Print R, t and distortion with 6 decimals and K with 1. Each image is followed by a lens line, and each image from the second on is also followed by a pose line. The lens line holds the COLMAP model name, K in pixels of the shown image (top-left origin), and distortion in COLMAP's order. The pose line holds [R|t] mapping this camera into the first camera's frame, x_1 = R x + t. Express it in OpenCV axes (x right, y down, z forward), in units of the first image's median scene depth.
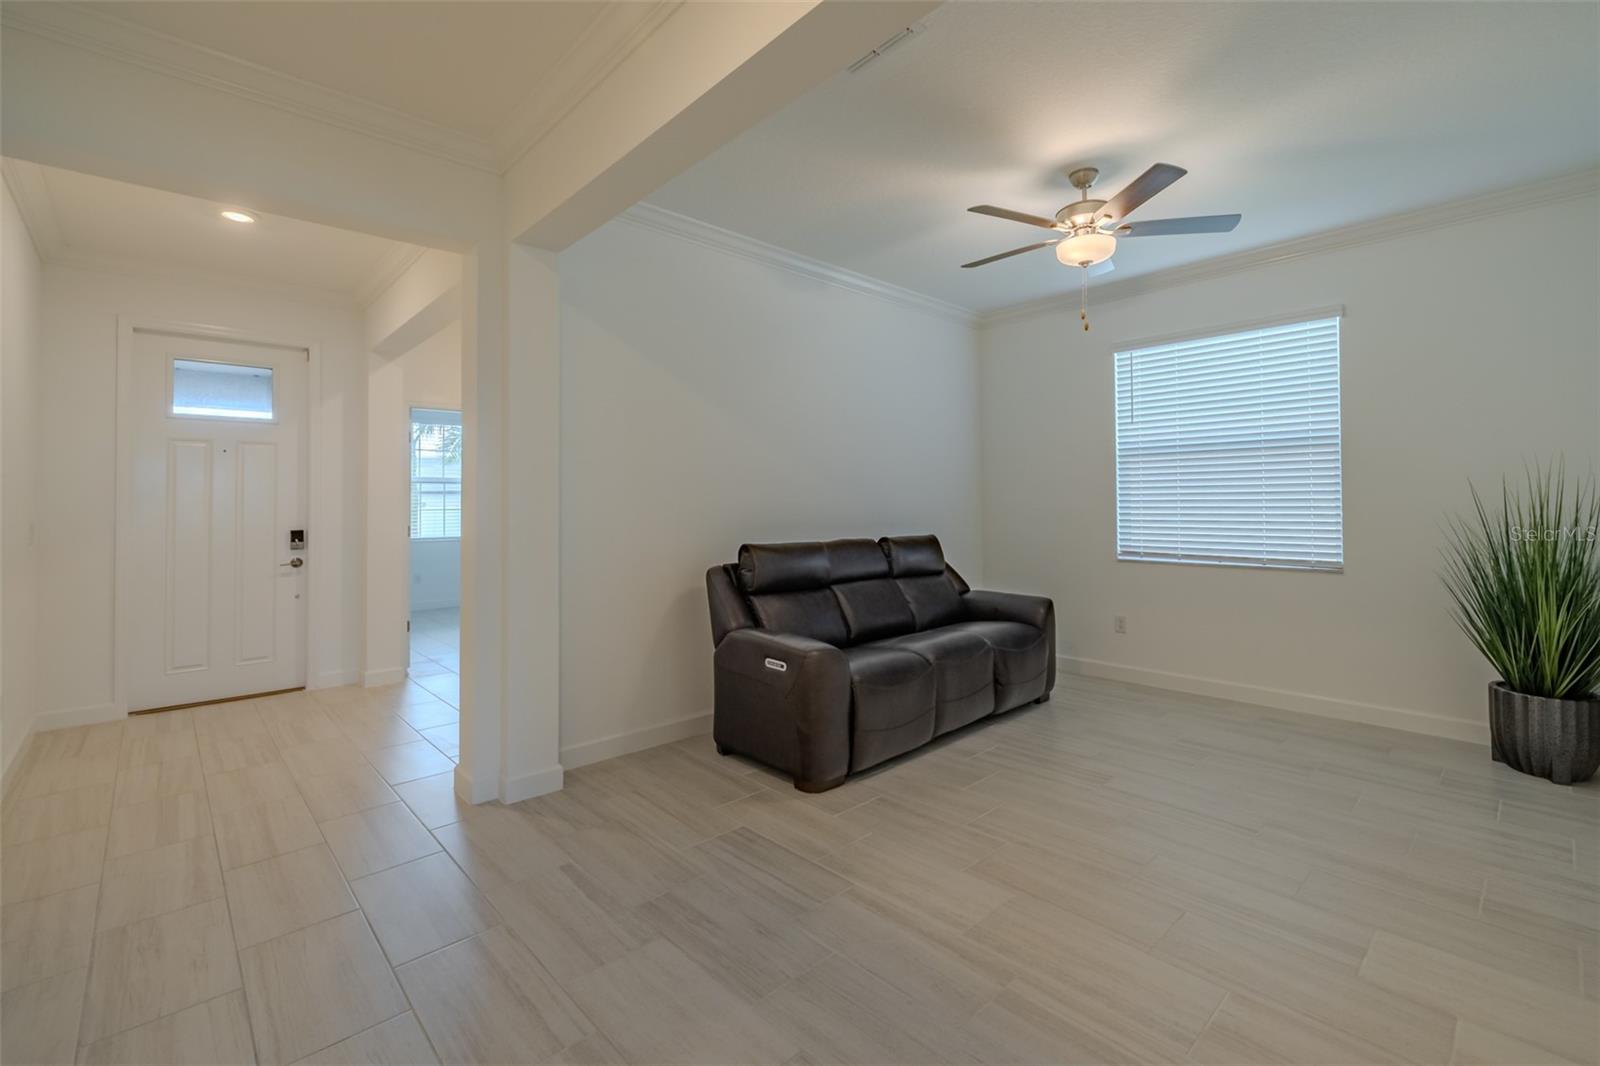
lens RADIAL K [[702.3, 0, 810.0], [0, 702.3, 491.4], [0, 0, 1]] dist [0.000396, 0.000140]
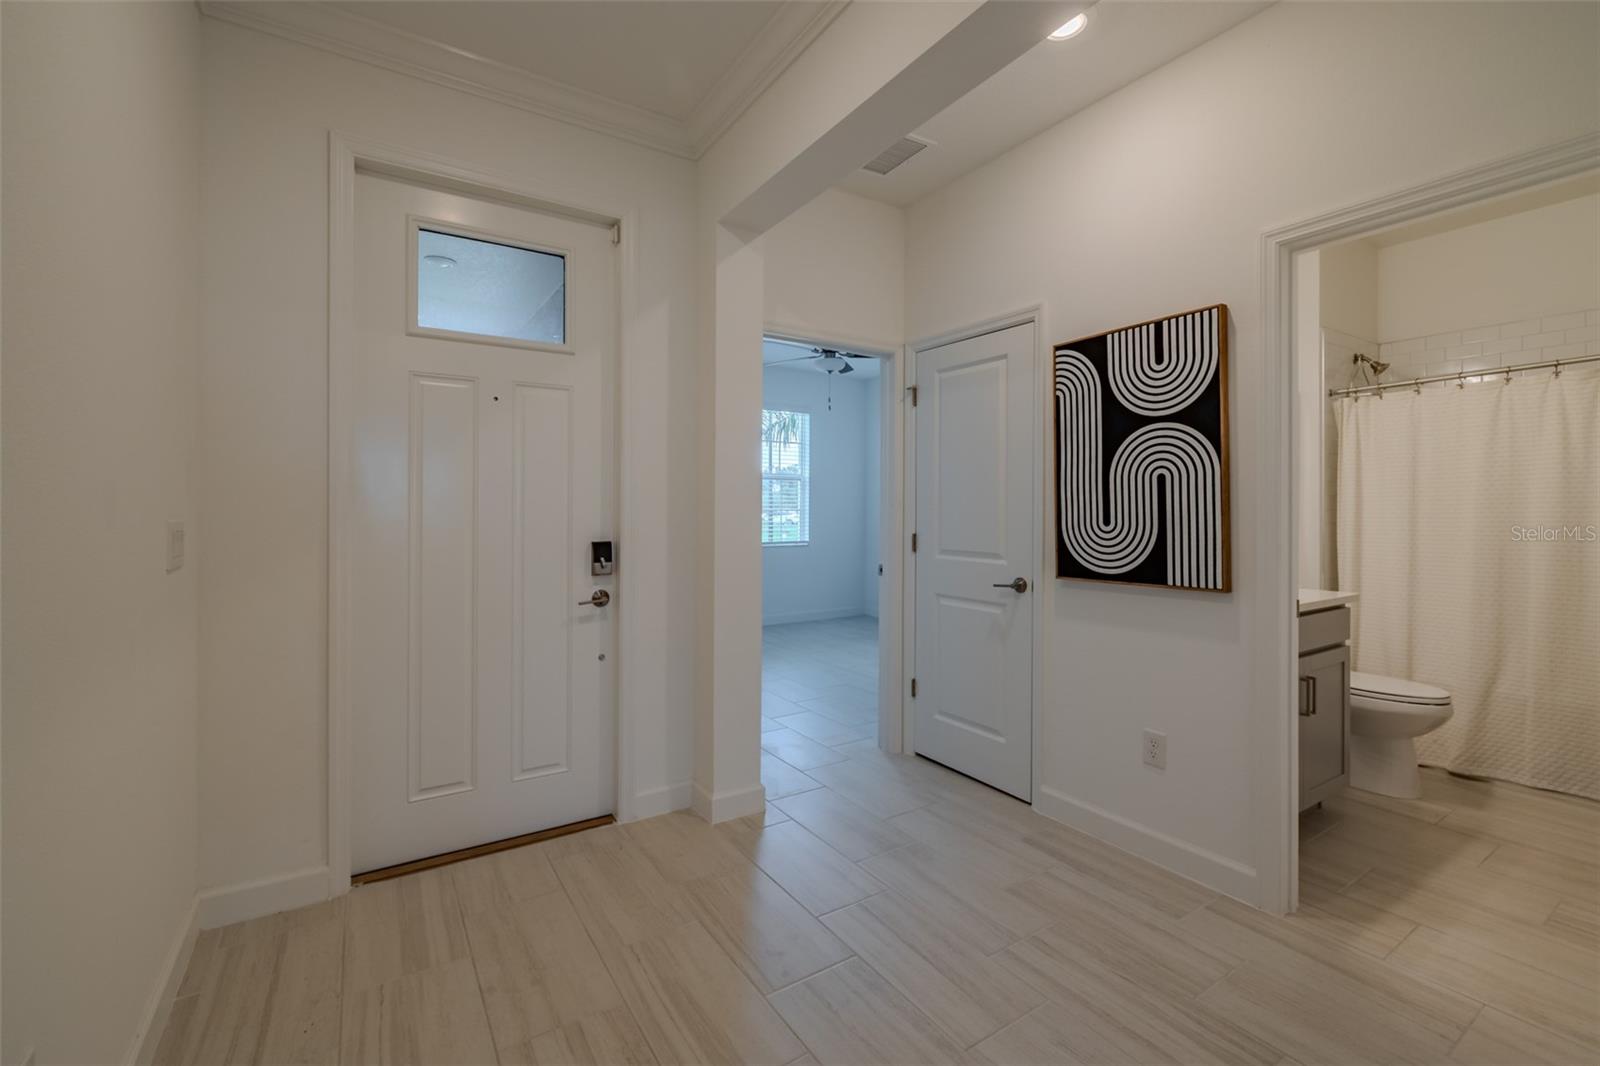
lens RADIAL K [[673.8, 0, 803.1], [0, 673.8, 511.8], [0, 0, 1]] dist [-0.027469, -0.000143]
pose [[0.981594, 0.009971, -0.190718, -0.472231], [-0.006932, 0.999838, 0.016597, 0.021612], [0.190853, -0.014969, 0.981505, 0.504431]]
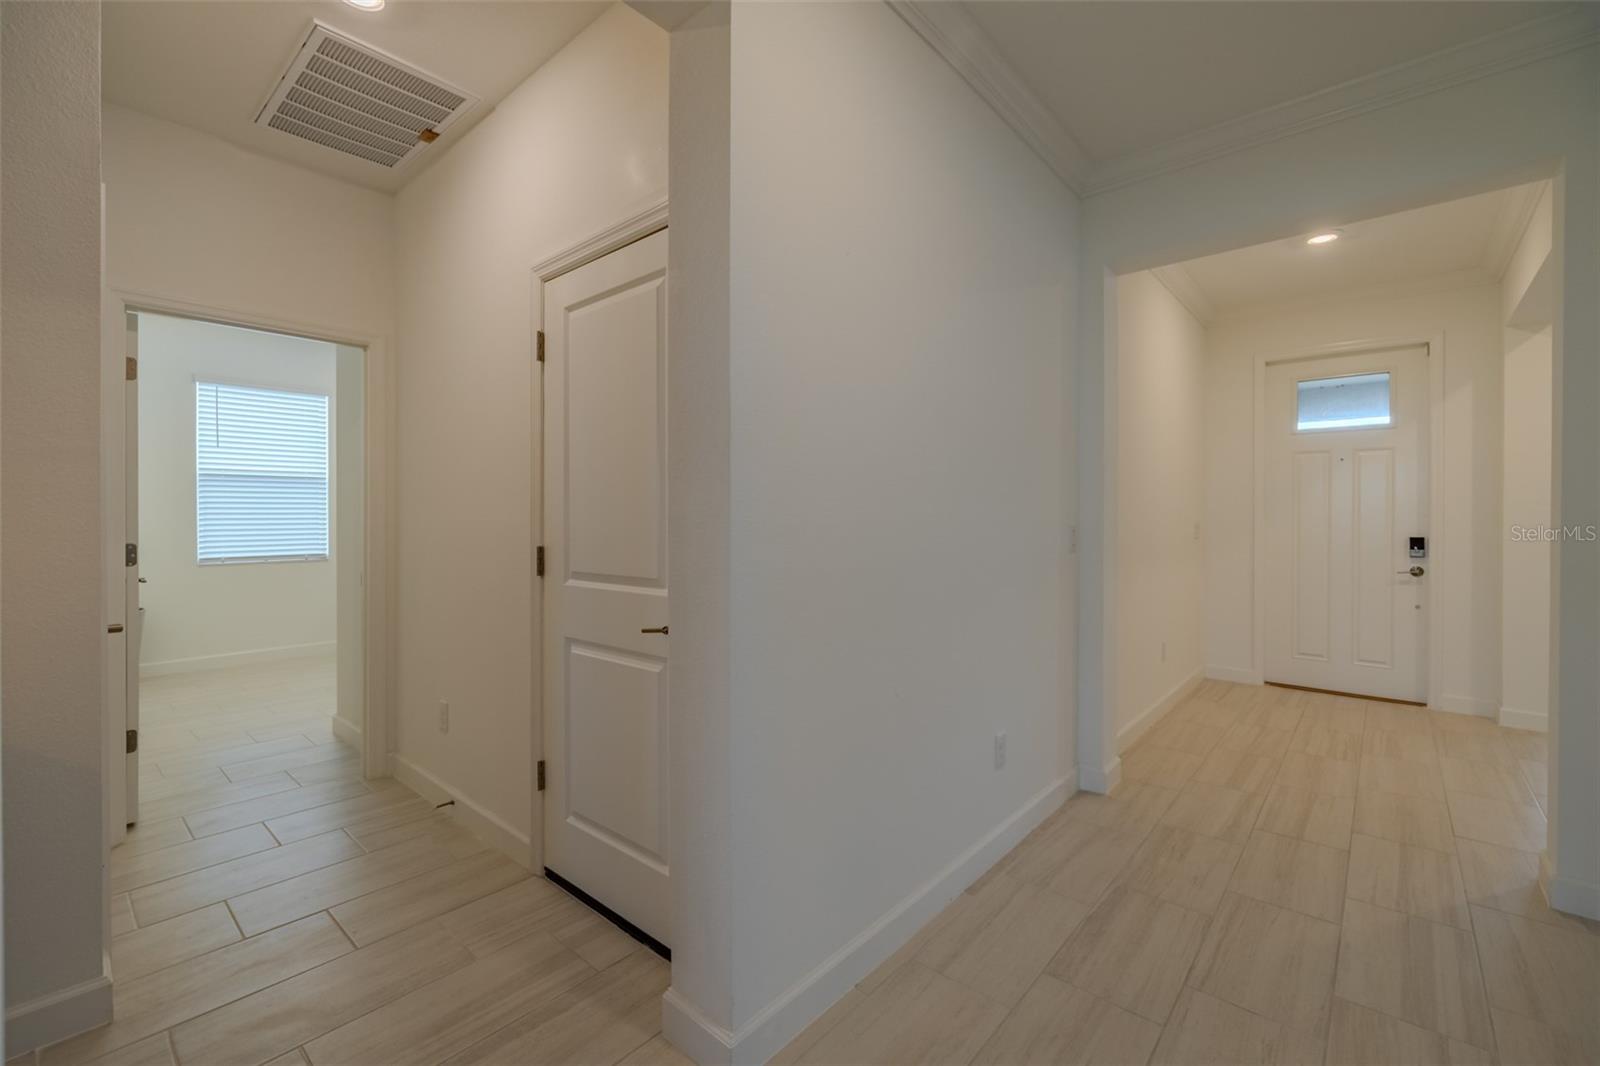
lens RADIAL K [[678.2, 0, 799.6], [0, 678.2, 520.2], [0, 0, 1]] dist [0.000673, 0.000135]
pose [[0.096202, 0.014481, -0.995256, 0.103303], [0.020026, 0.999664, 0.016481, 0.000214], [0.995160, -0.021516, 0.095880, 0.082734]]
